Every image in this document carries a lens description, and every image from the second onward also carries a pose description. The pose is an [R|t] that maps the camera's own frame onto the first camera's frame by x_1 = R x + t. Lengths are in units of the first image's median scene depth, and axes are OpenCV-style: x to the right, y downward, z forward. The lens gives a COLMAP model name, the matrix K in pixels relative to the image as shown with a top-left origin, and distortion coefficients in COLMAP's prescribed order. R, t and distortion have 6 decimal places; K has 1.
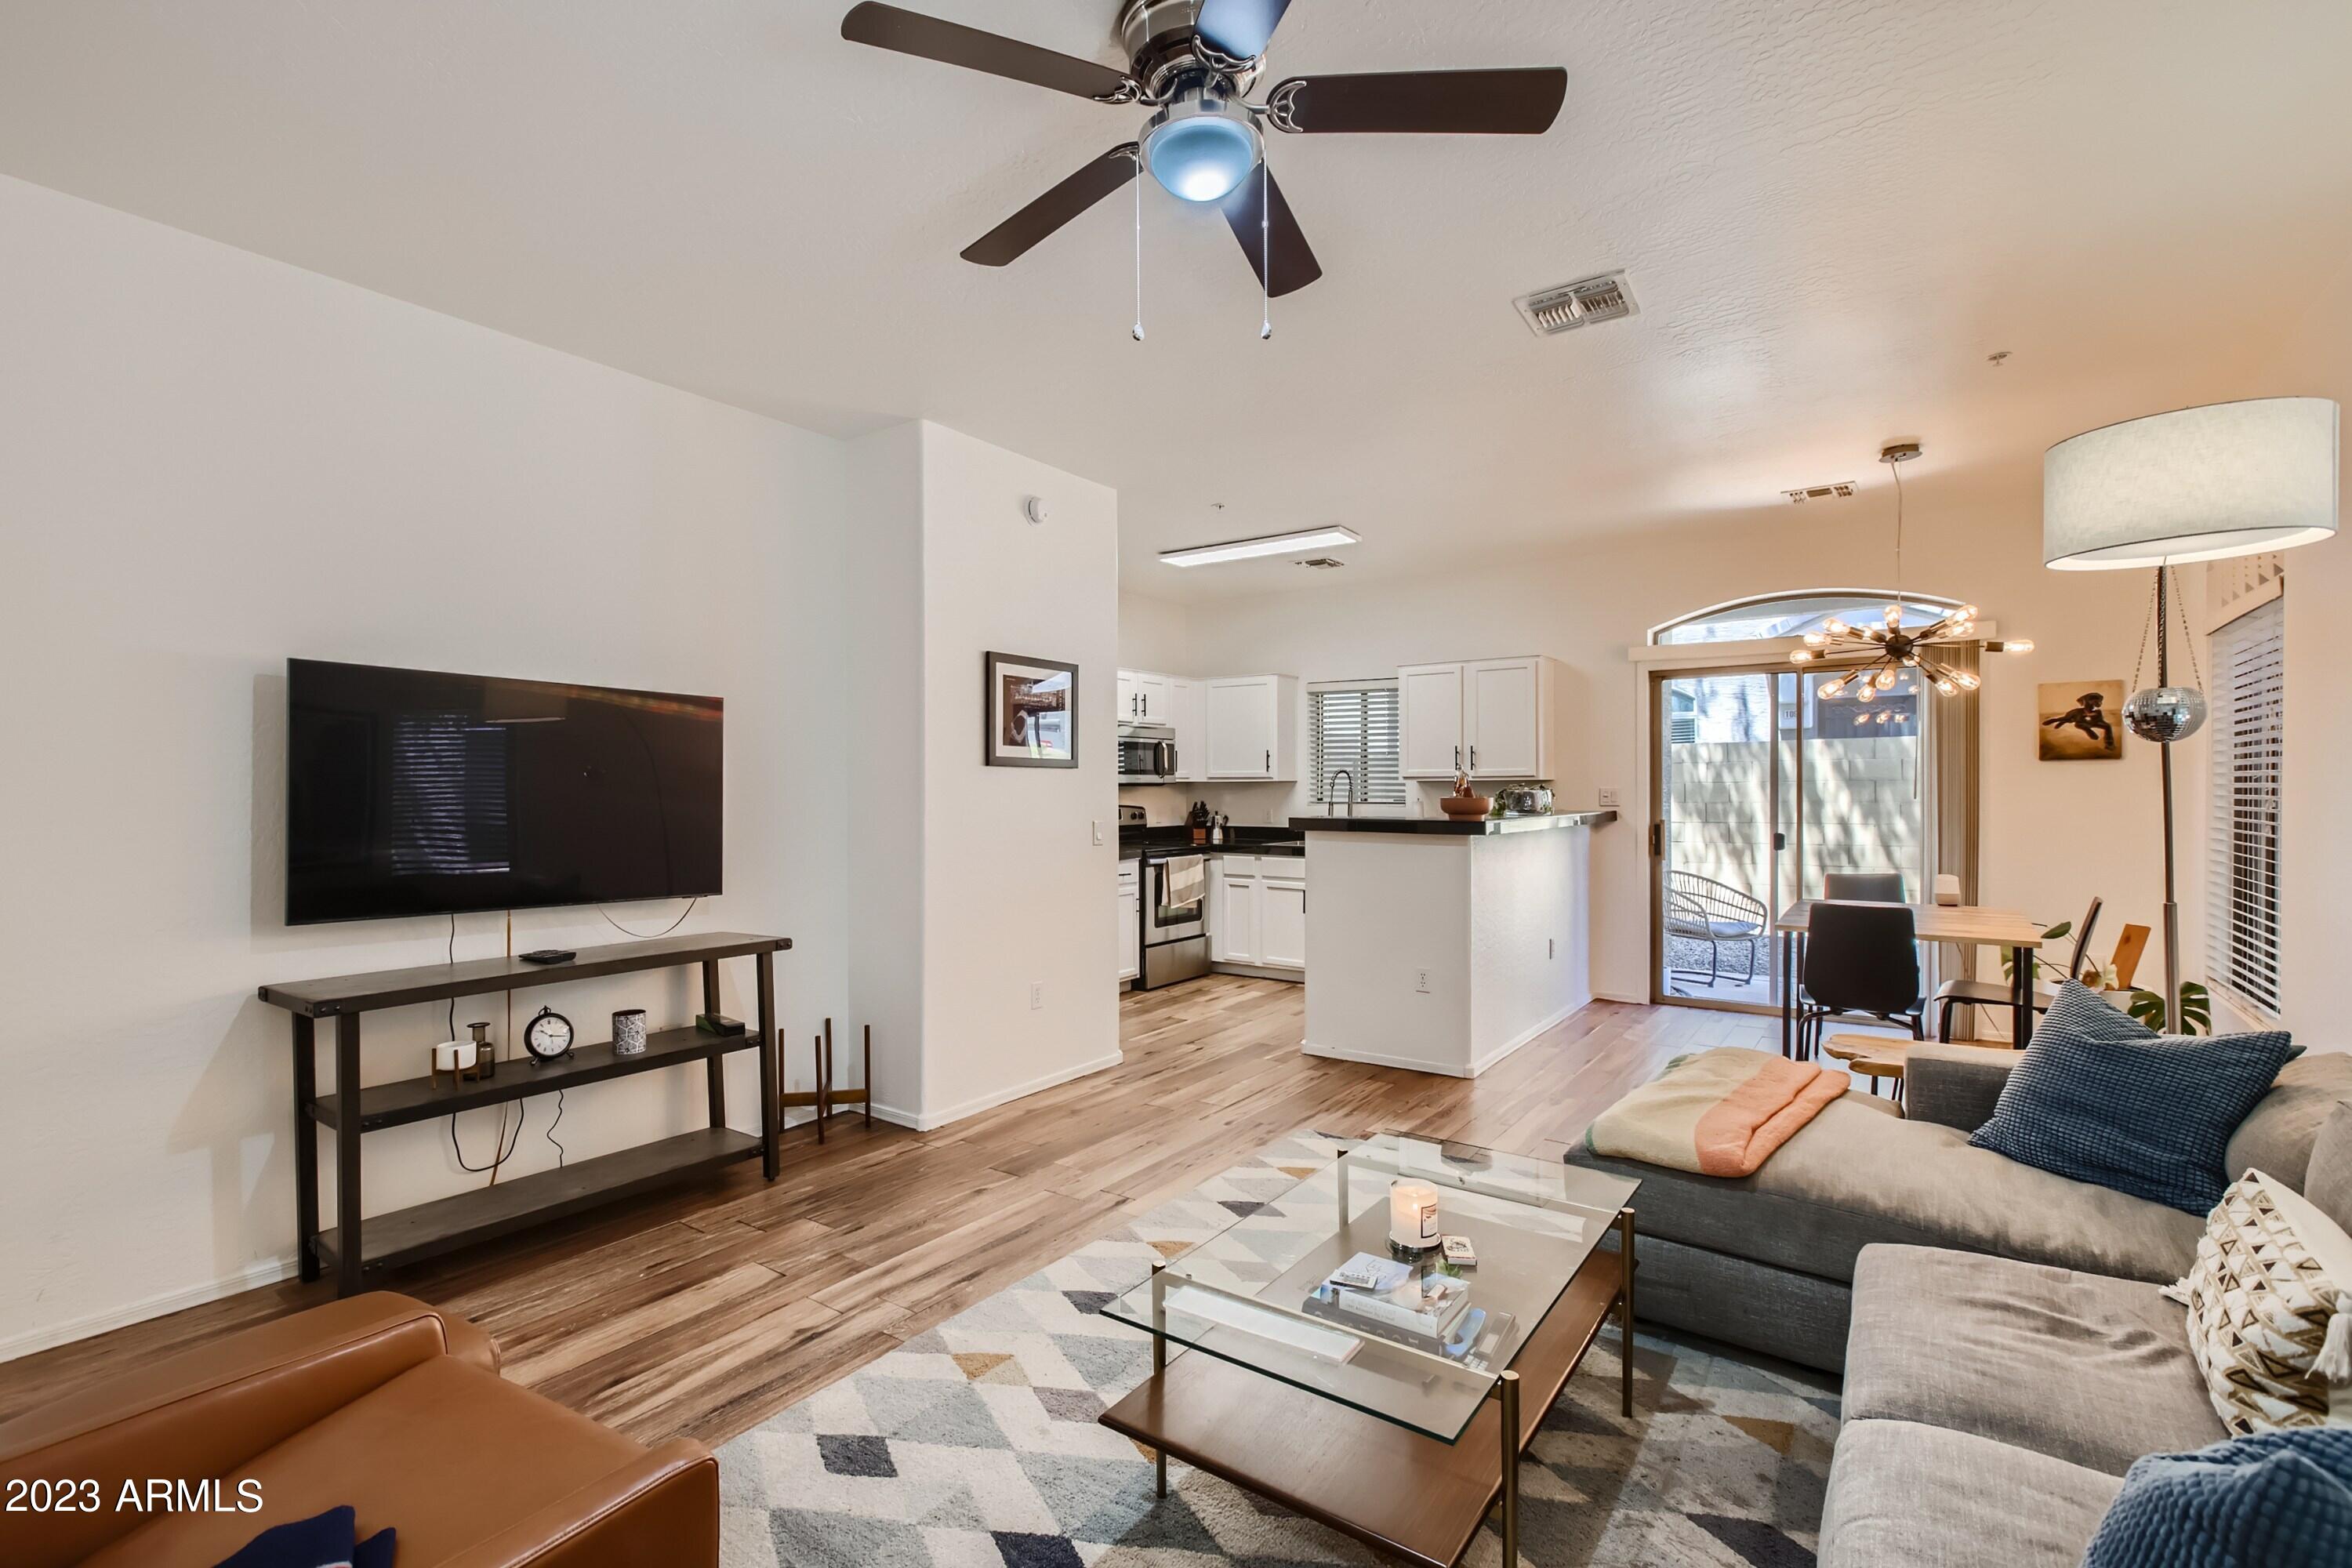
lens RADIAL K [[1042.1, 0, 1176.0], [0, 1042.1, 784.0], [0, 0, 1]] dist [0.001680, 0.000443]
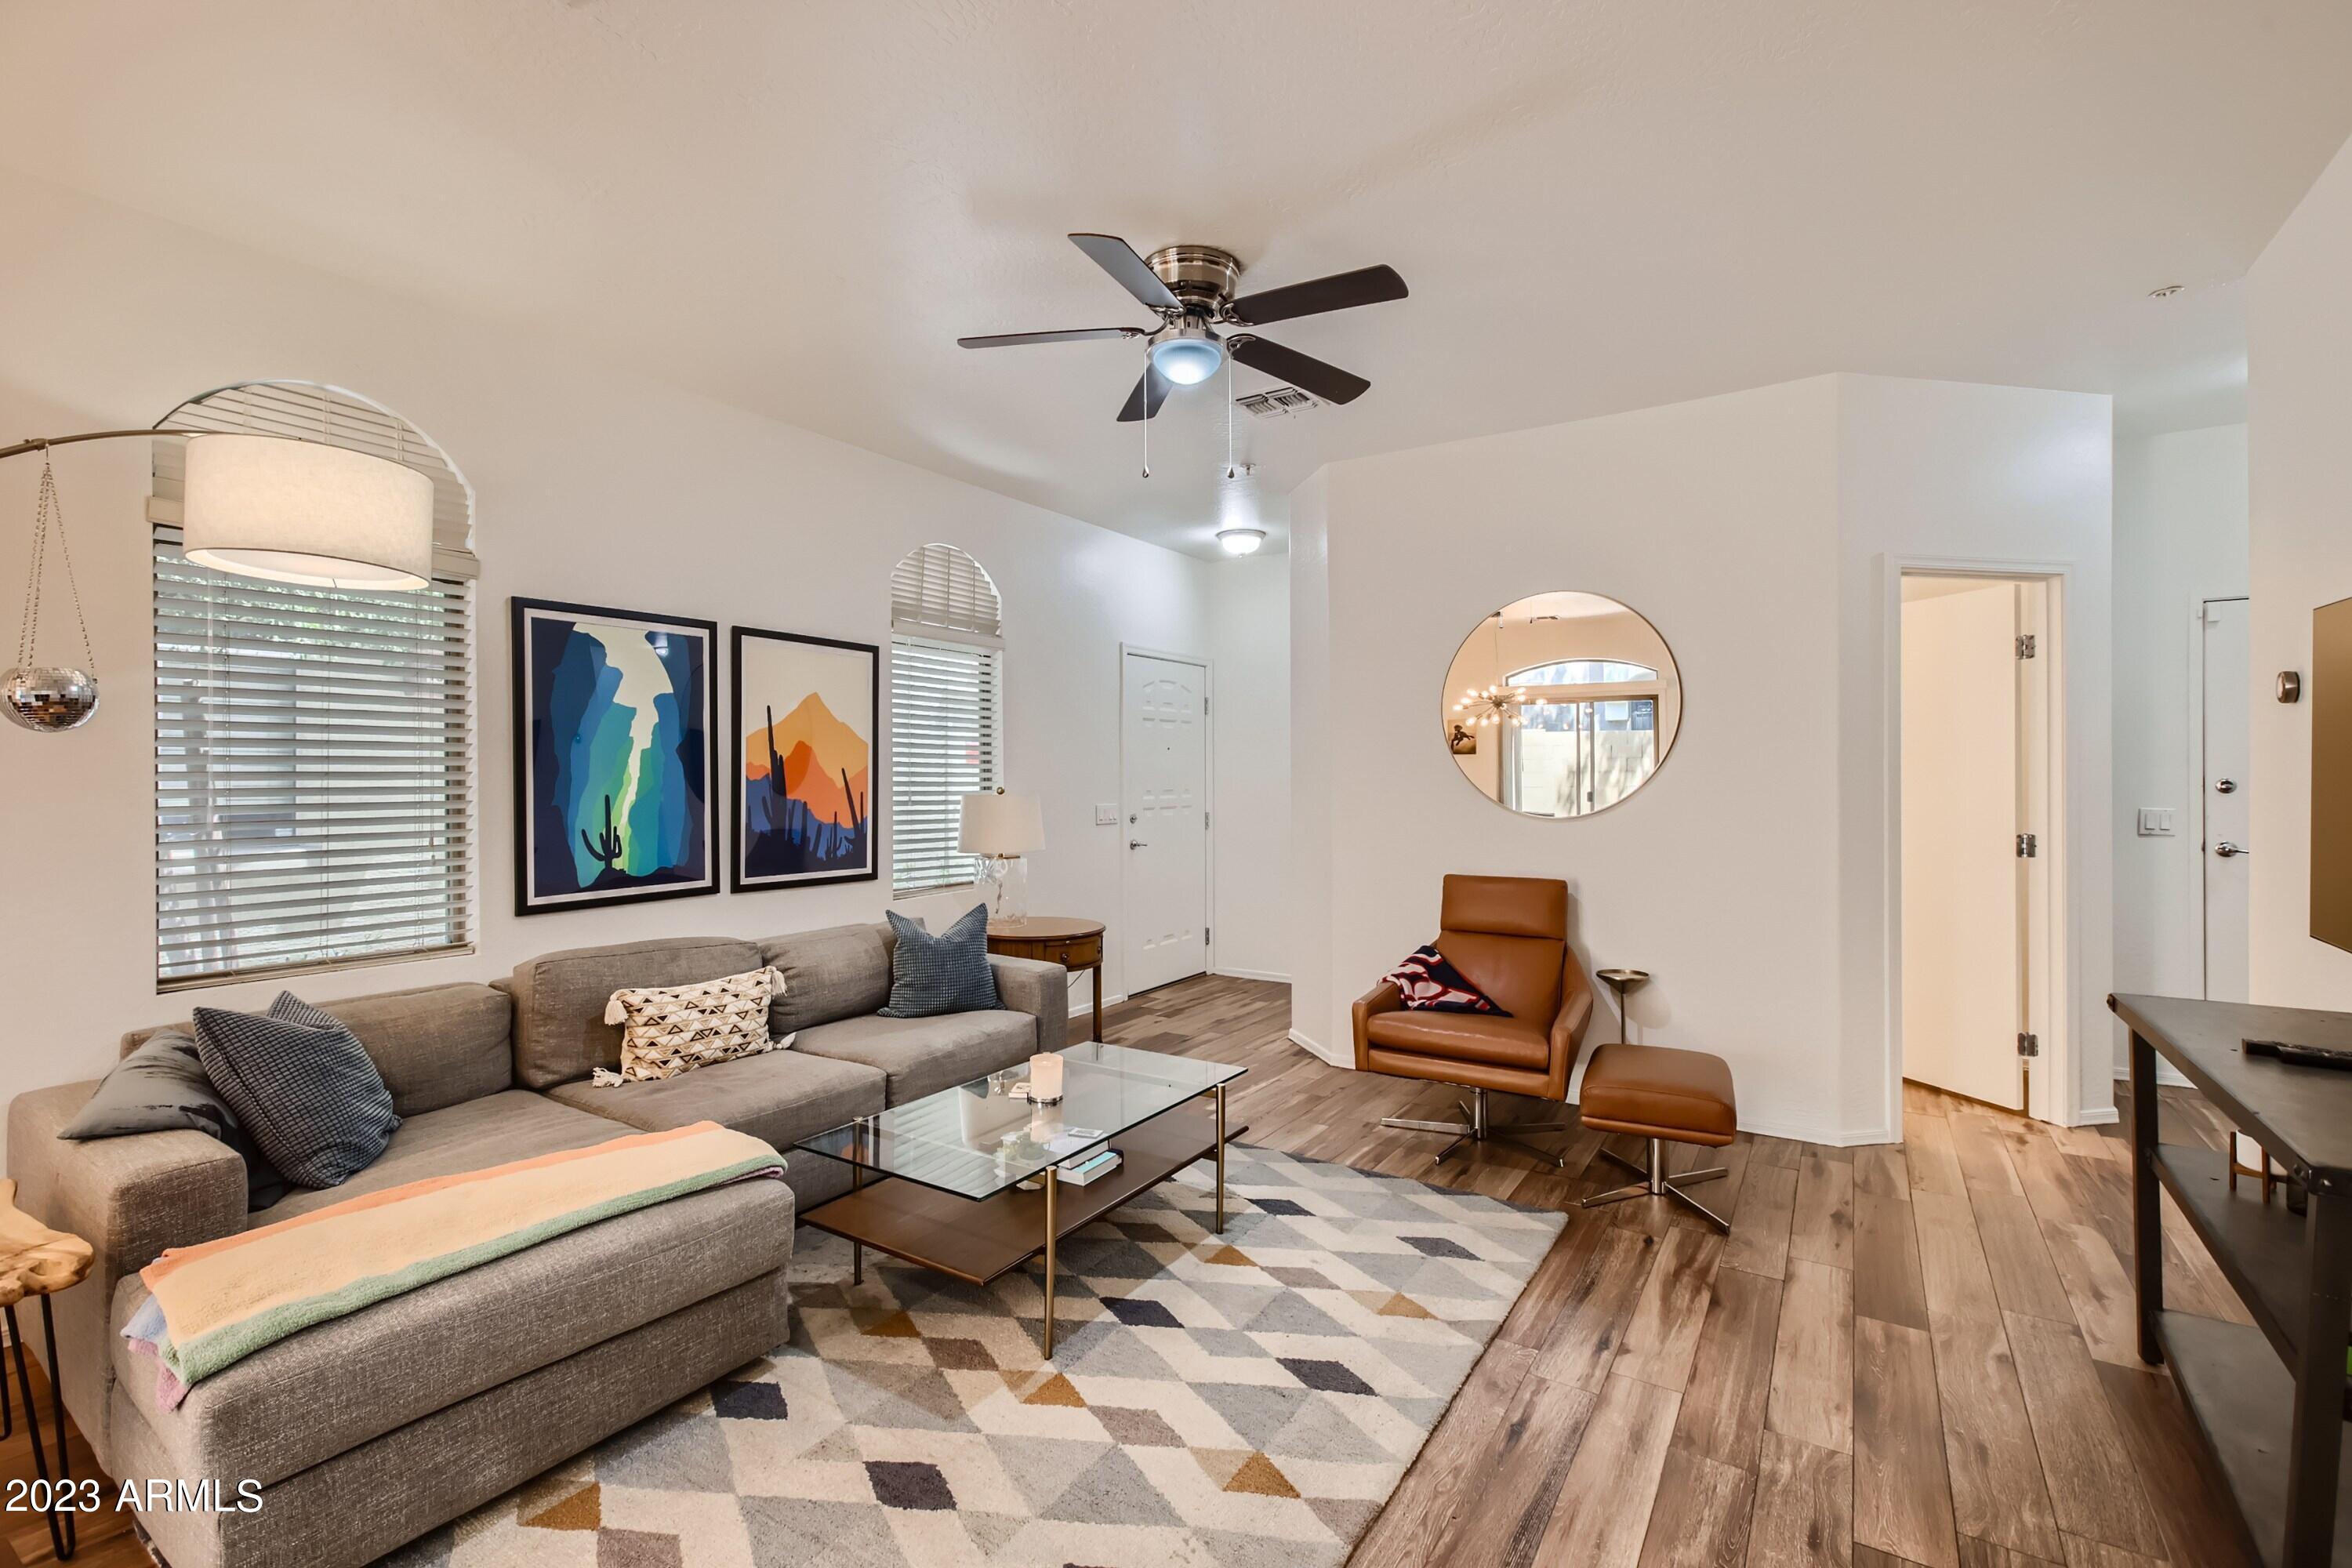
lens RADIAL K [[1042.1, 0, 1176.0], [0, 1042.1, 784.0], [0, 0, 1]] dist [0.001680, 0.000443]
pose [[-0.998995, 0.006673, -0.044328, 0.042276], [0.006678, 0.999978, 0.000031, 0.002677], [0.044327, -0.000265, -0.999017, 0.937534]]
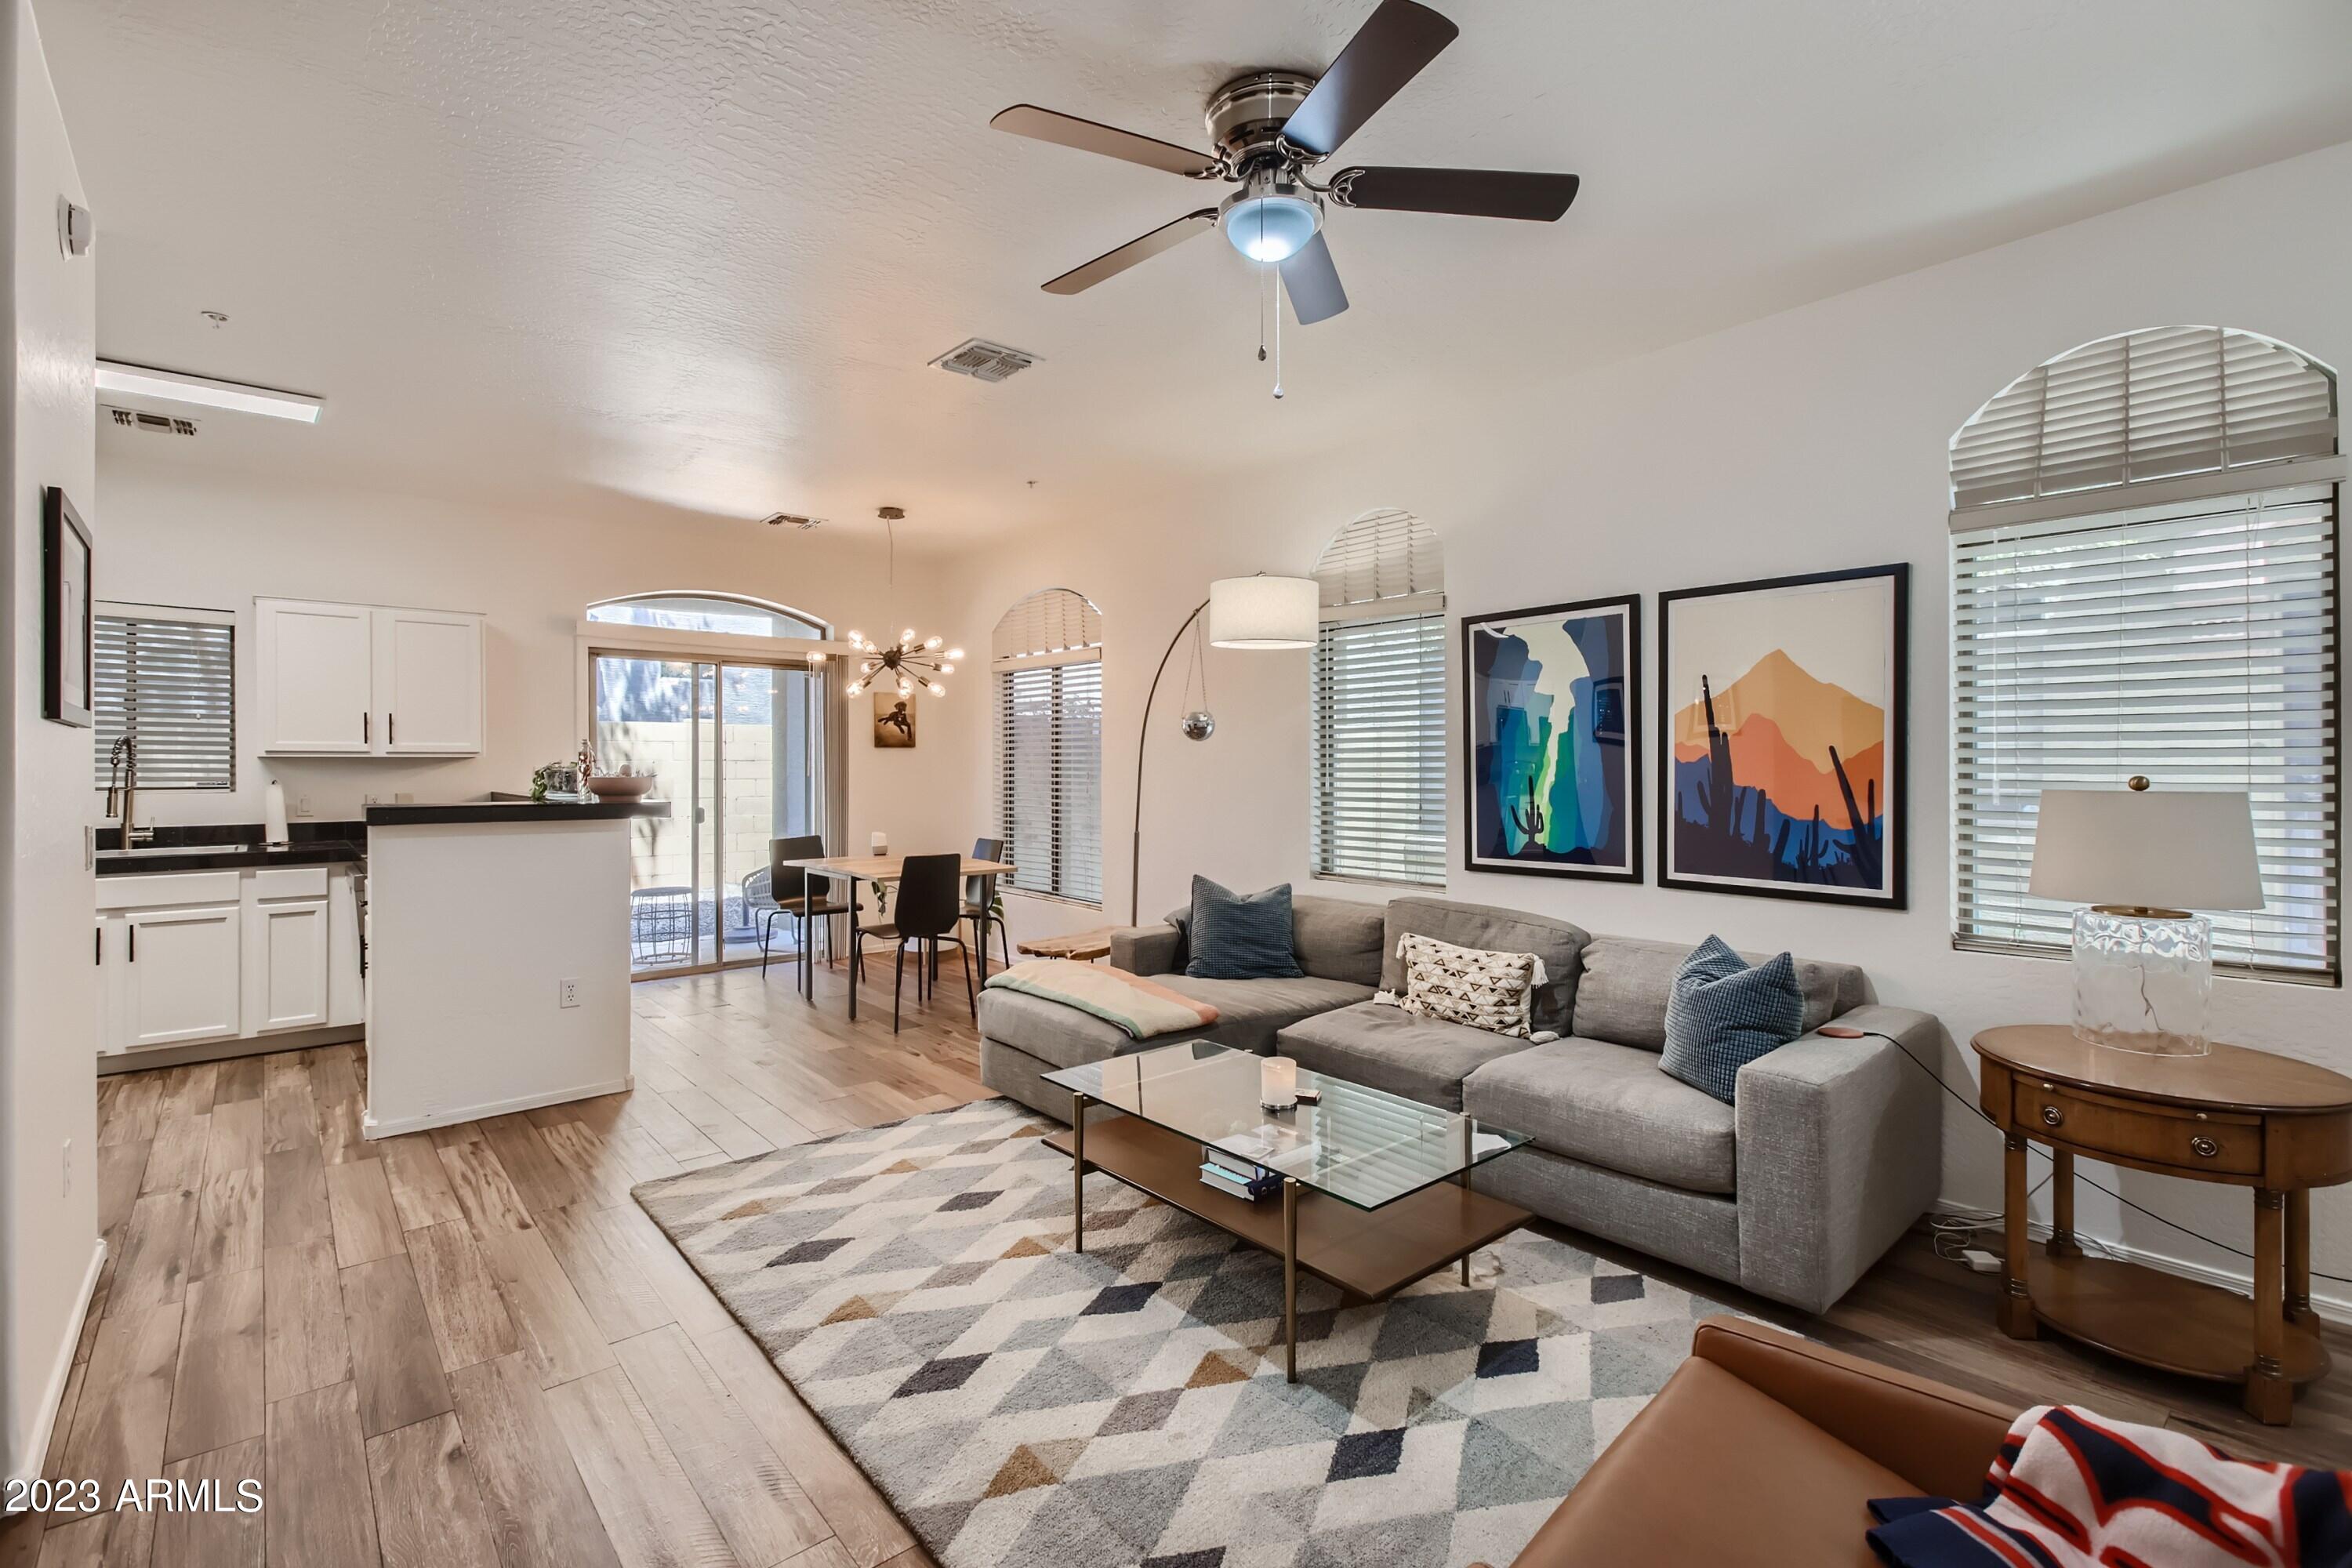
lens RADIAL K [[1039.4, 0, 1124.8], [0, 1039.4, 759.5], [0, 0, 1]] dist [-0.001661, -0.000110]
pose [[0.268283, 0.008318, 0.963304, -0.428768], [-0.004594, 0.999962, -0.007355, 0.002410], [-0.963329, -0.002452, 0.268311, 0.319426]]
